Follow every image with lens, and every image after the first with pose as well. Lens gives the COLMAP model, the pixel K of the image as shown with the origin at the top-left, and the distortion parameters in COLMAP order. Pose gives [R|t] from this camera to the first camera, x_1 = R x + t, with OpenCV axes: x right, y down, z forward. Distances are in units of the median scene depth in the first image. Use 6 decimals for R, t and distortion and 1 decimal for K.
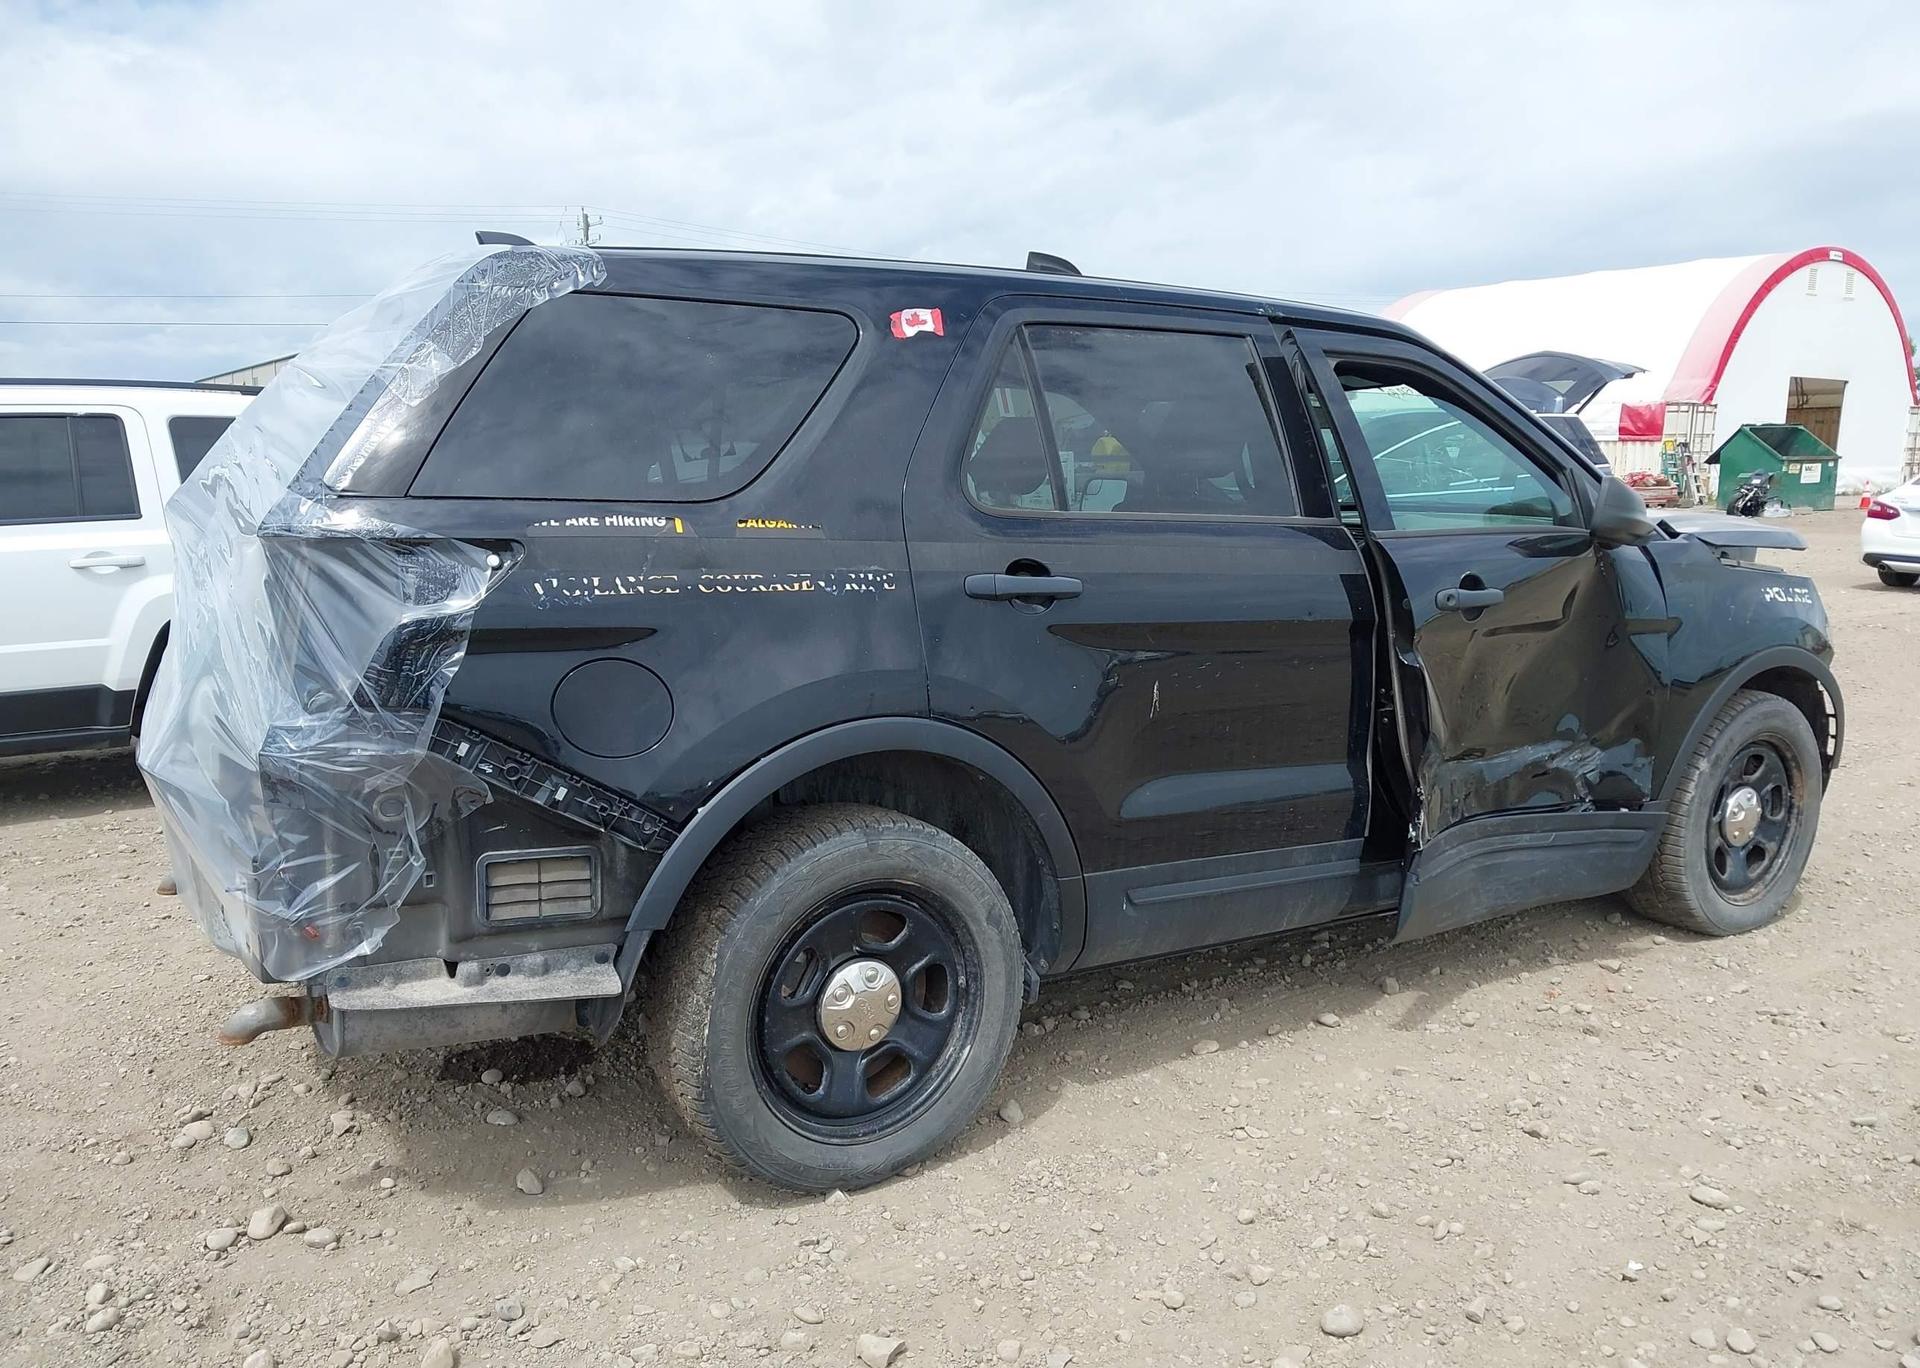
lens RADIAL K [[1559.1, 0, 978.5], [0, 1559.1, 699.6], [0, 0, 1]] dist [0.070632, -0.103158]
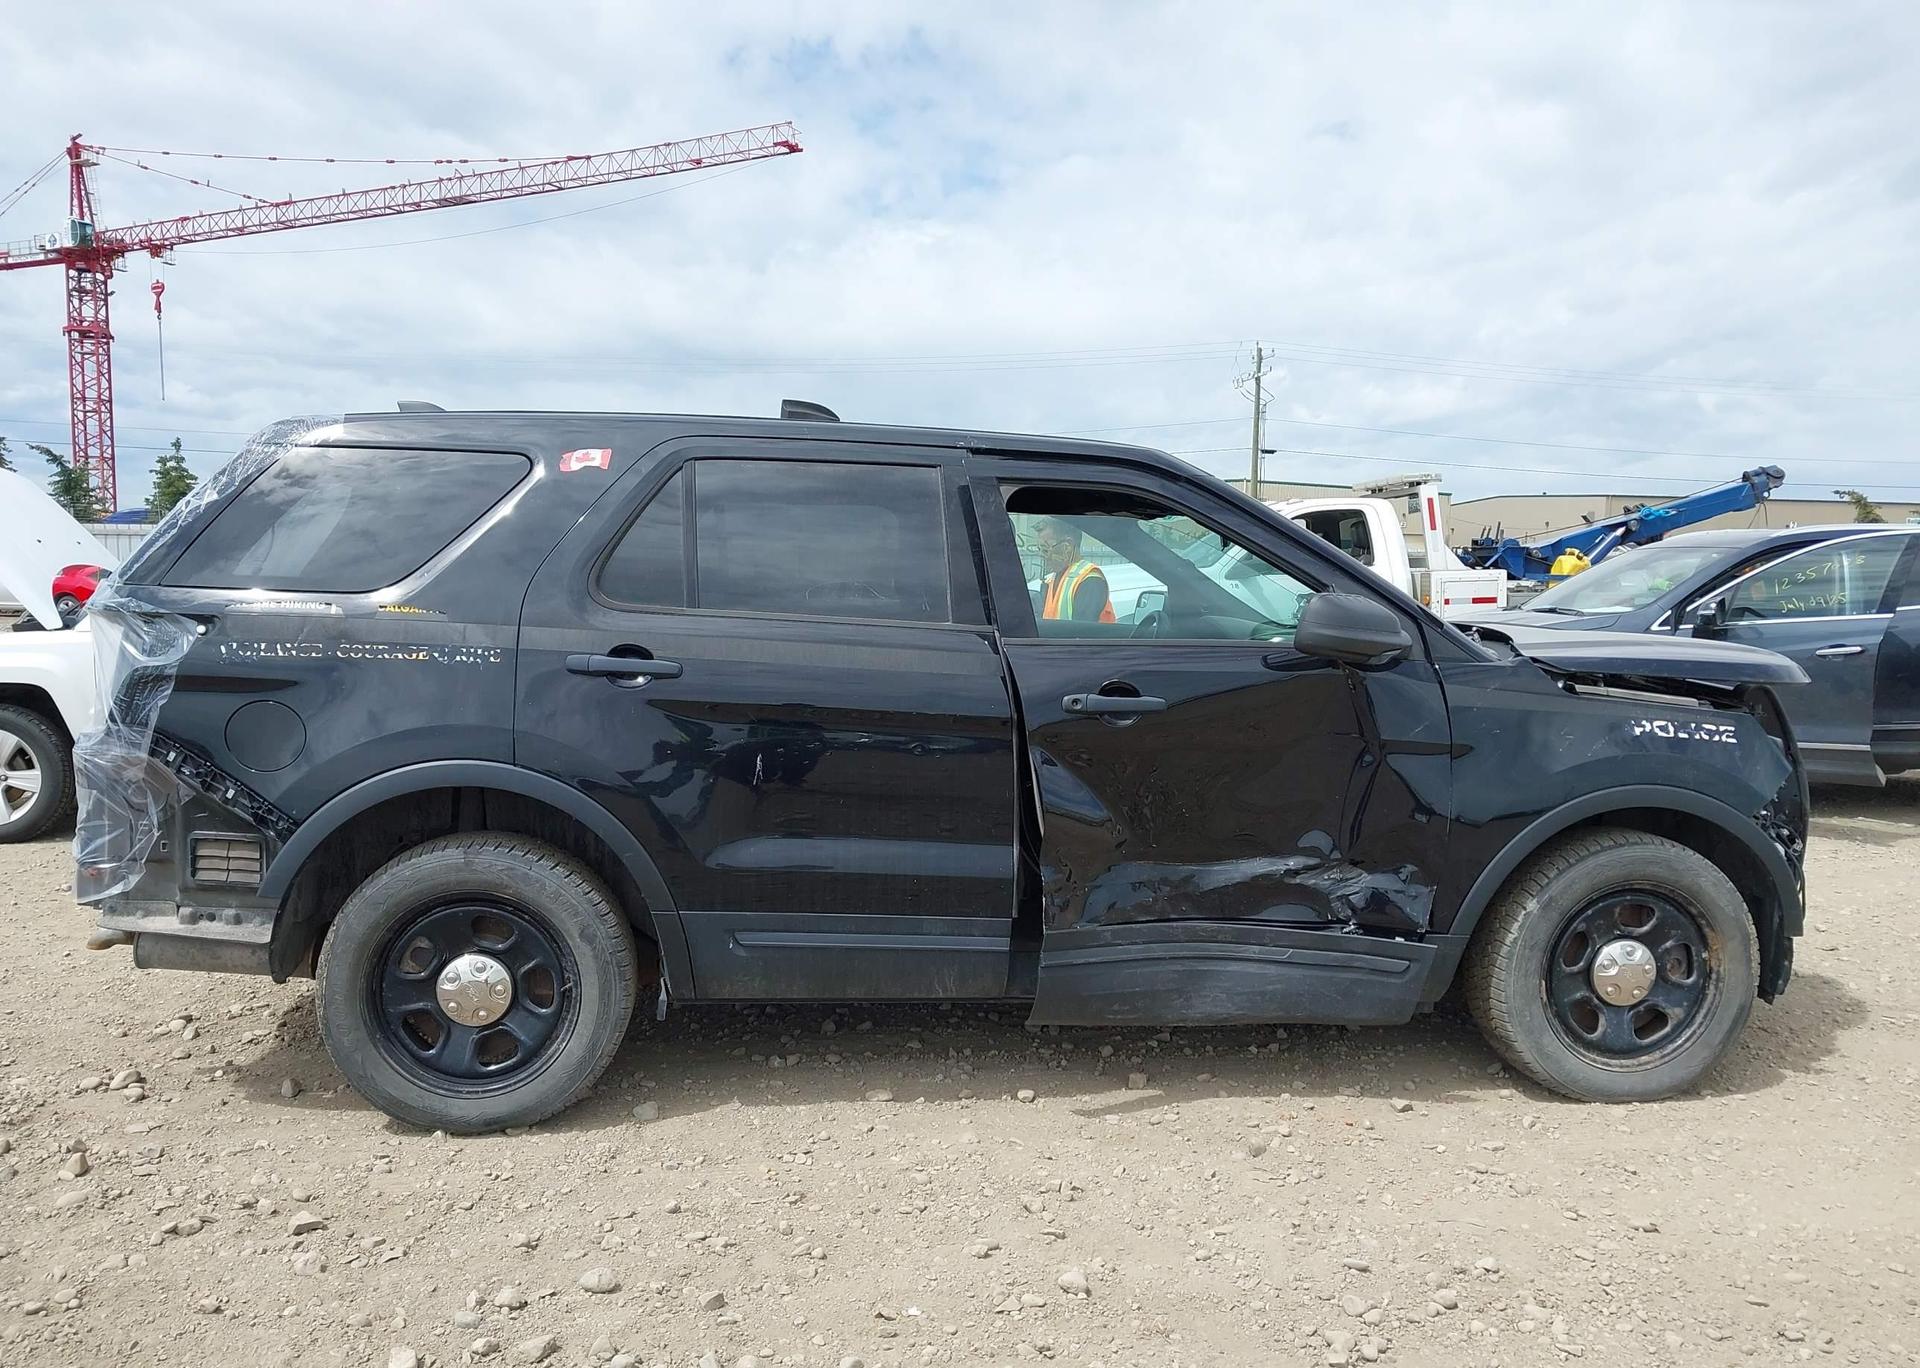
lens RADIAL K [[1559.1, 0, 961.5], [0, 1559.1, 676.3], [0, 0, 1]] dist [0.070632, -0.103158]
pose [[0.891845, 0.041356, -0.450446, 0.930458], [-0.082169, 0.994056, -0.071423, 0.001729], [0.444815, 0.100711, 0.889942, 0.013577]]
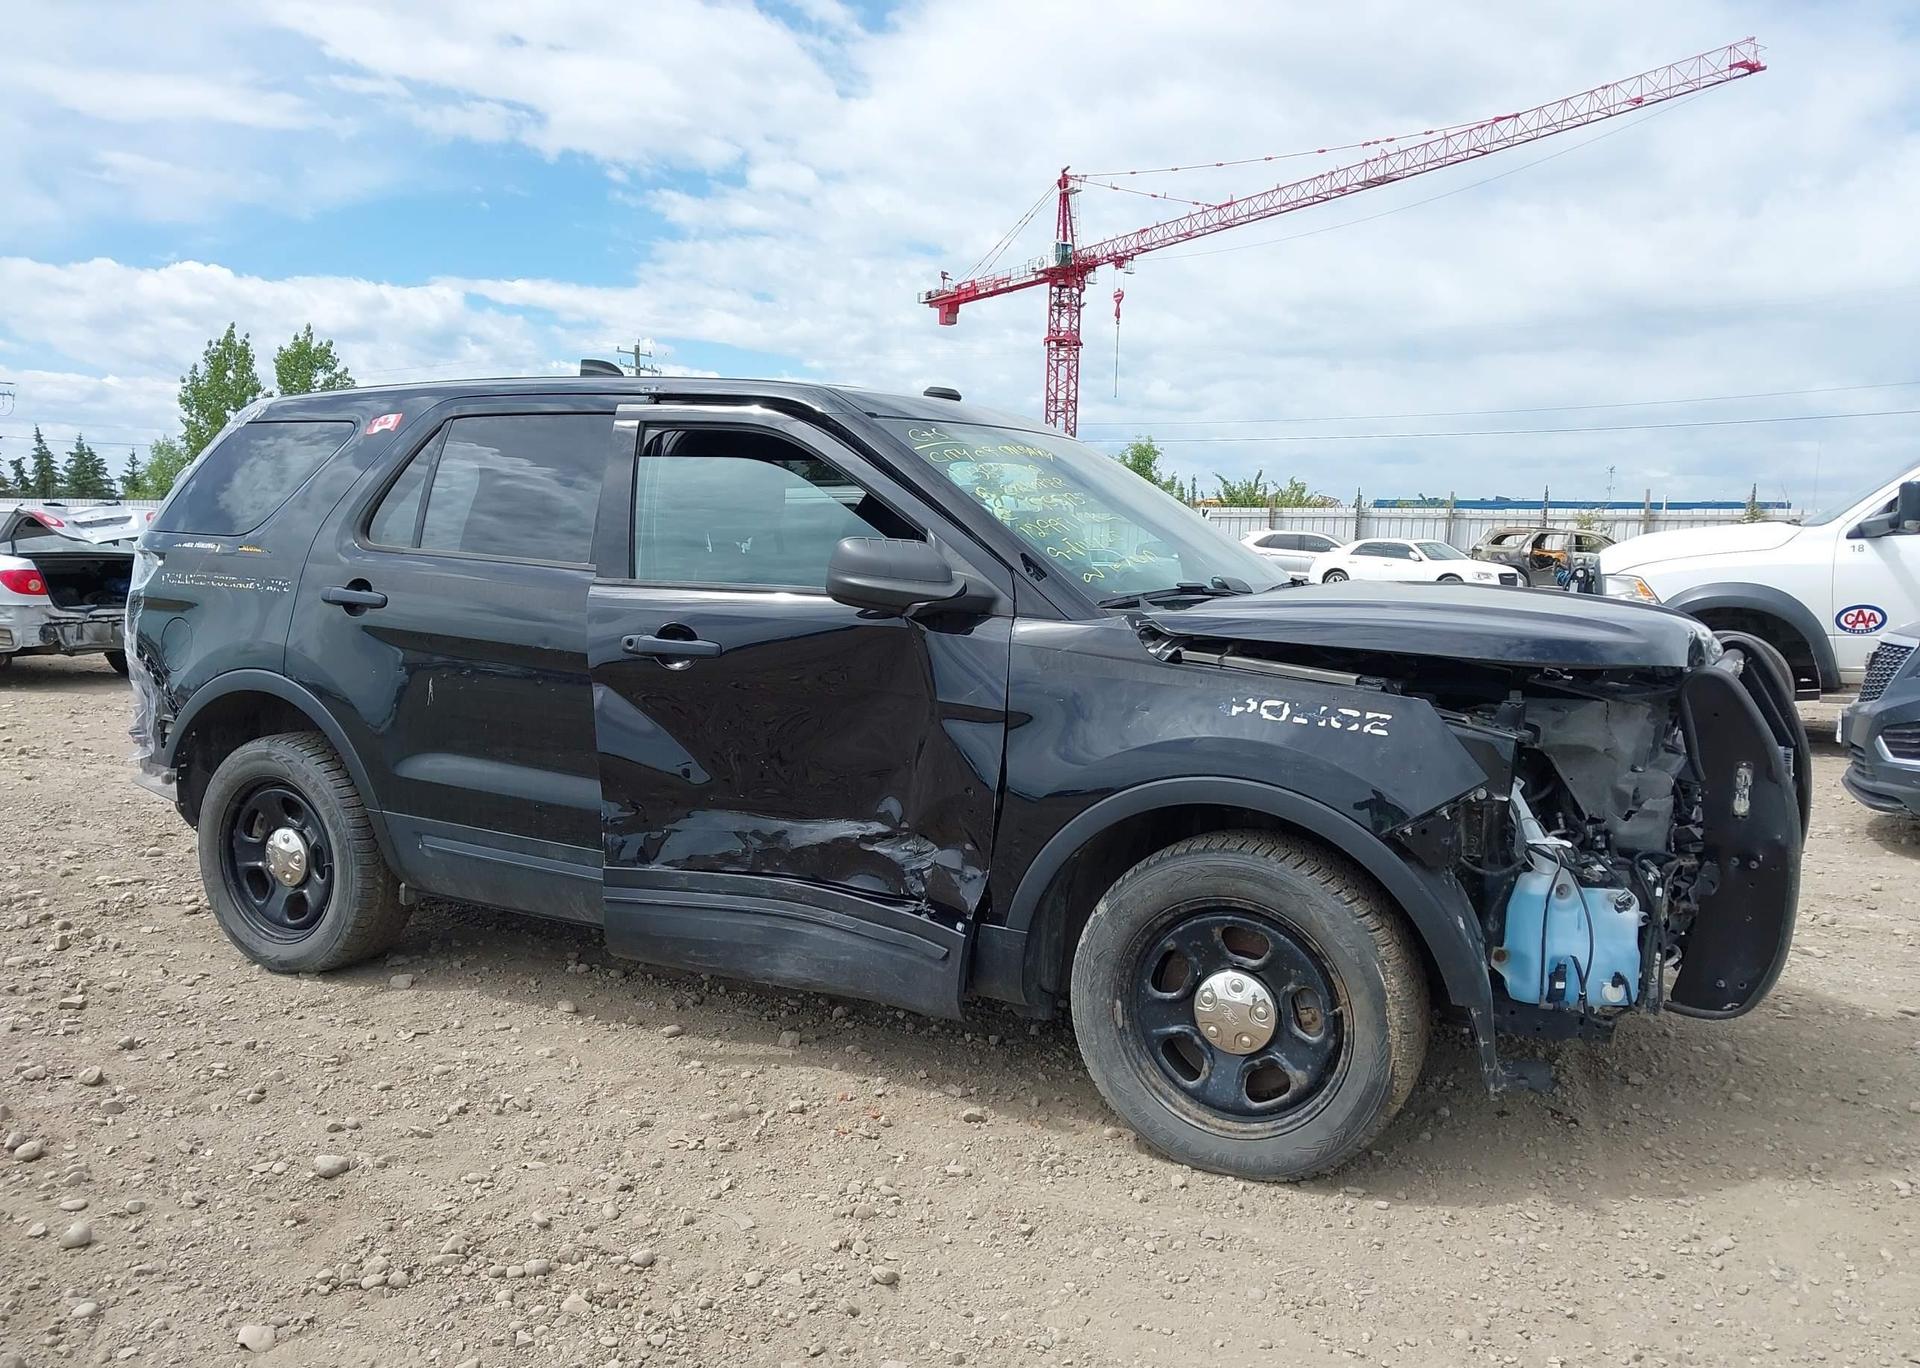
lens RADIAL K [[1559.1, 0, 960.2], [0, 1559.1, 690.6], [0, 0, 1]] dist [0.070632, -0.103158]
pose [[0.472457, 0.092149, -0.876523, 1.780656], [-0.149894, 0.988432, 0.023119, -0.118546], [0.868514, 0.120462, 0.480804, 0.891212]]
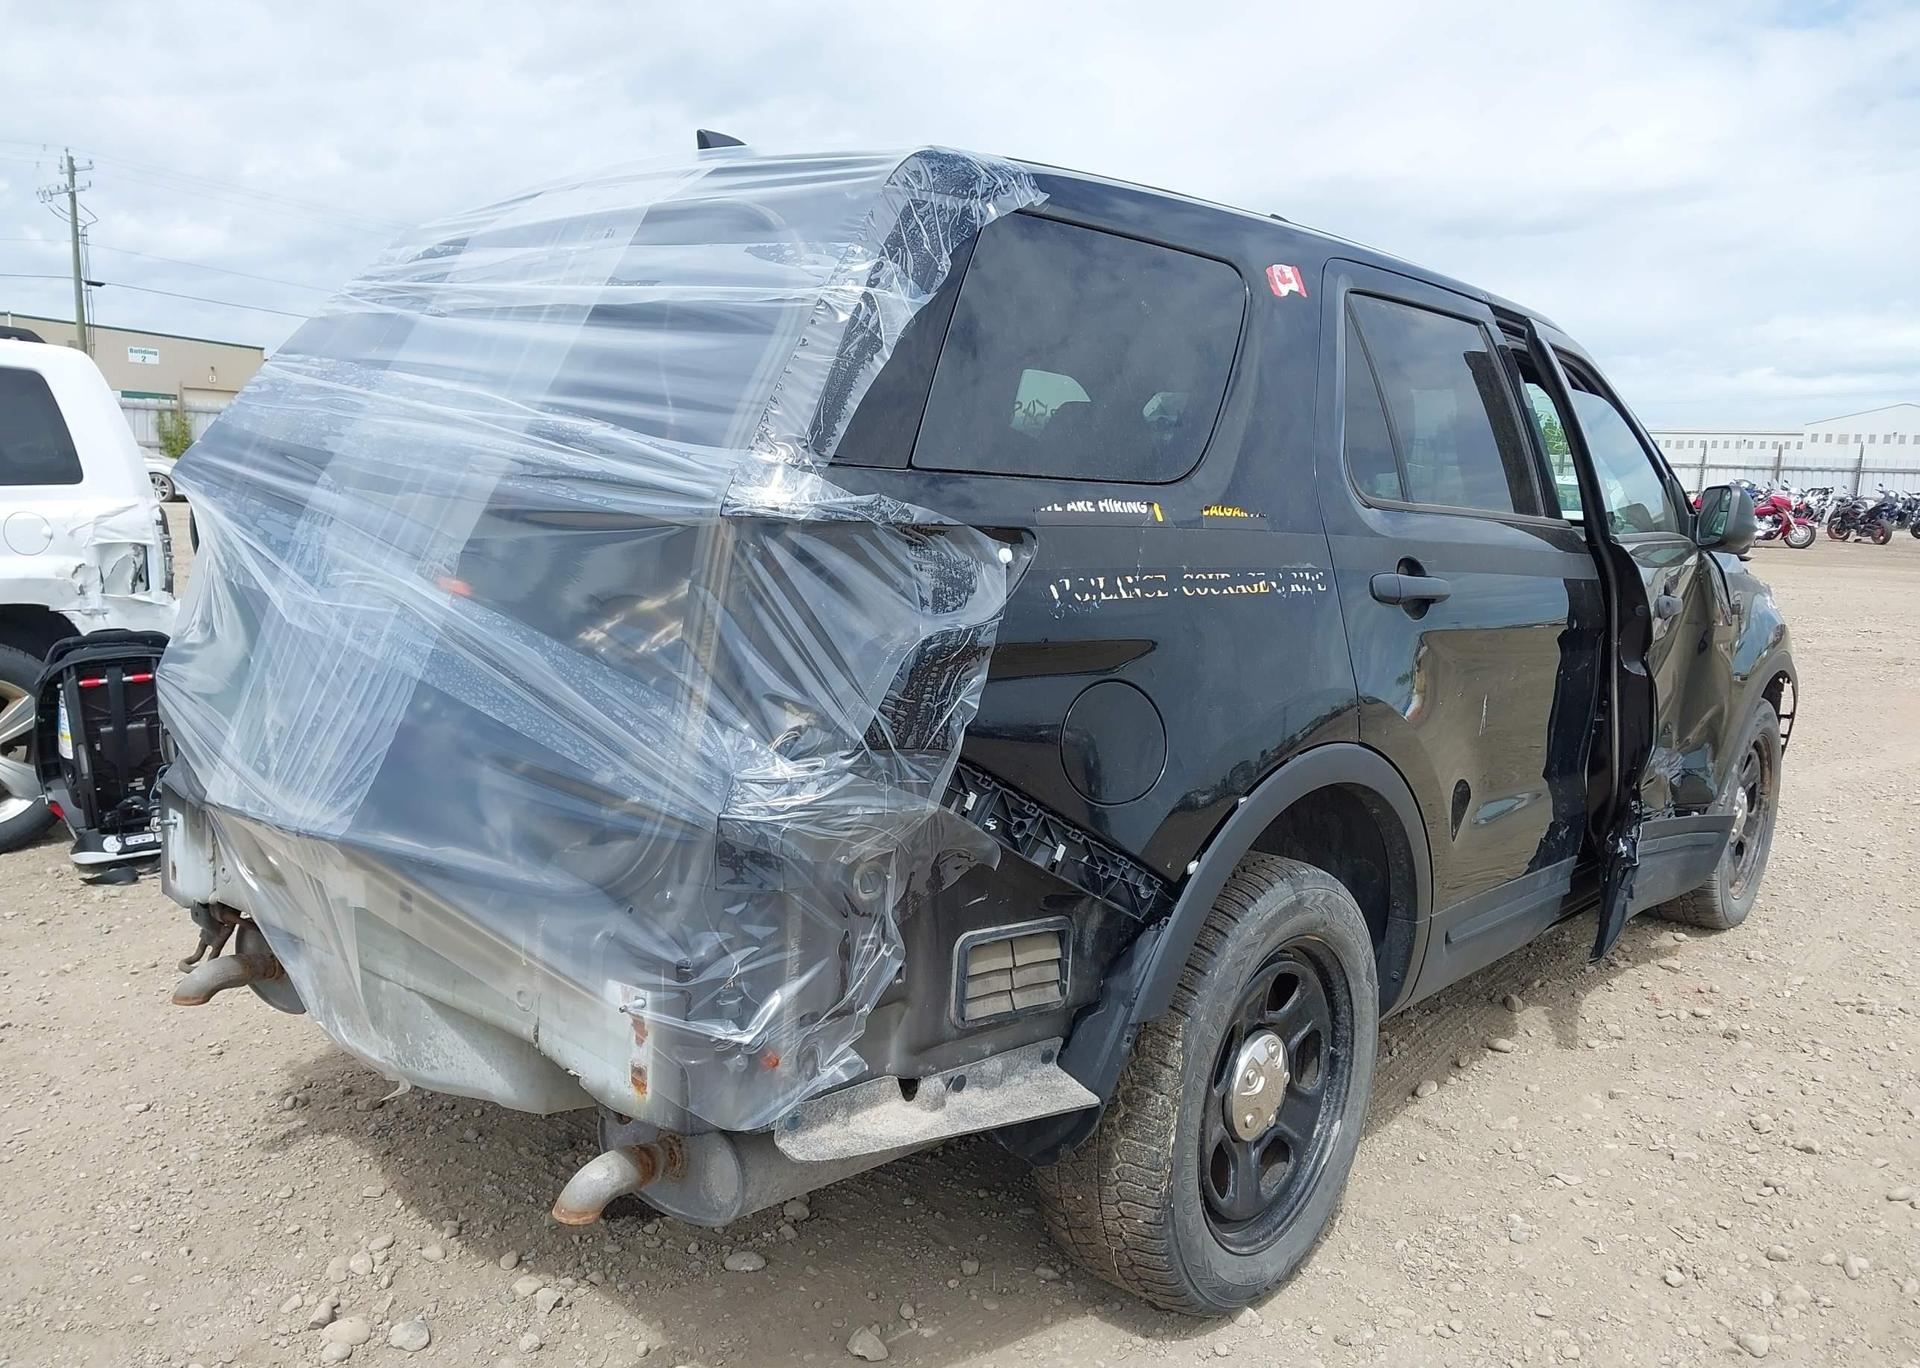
lens RADIAL K [[1559.1, 0, 961.3], [0, 1559.1, 685.2], [0, 0, 1]] dist [0.070632, -0.103158]
pose [[0.958876, -0.012248, 0.283559, -0.517438], [0.014410, 0.999881, -0.005539, -0.019629], [-0.283458, 0.009397, 0.958939, 0.258227]]
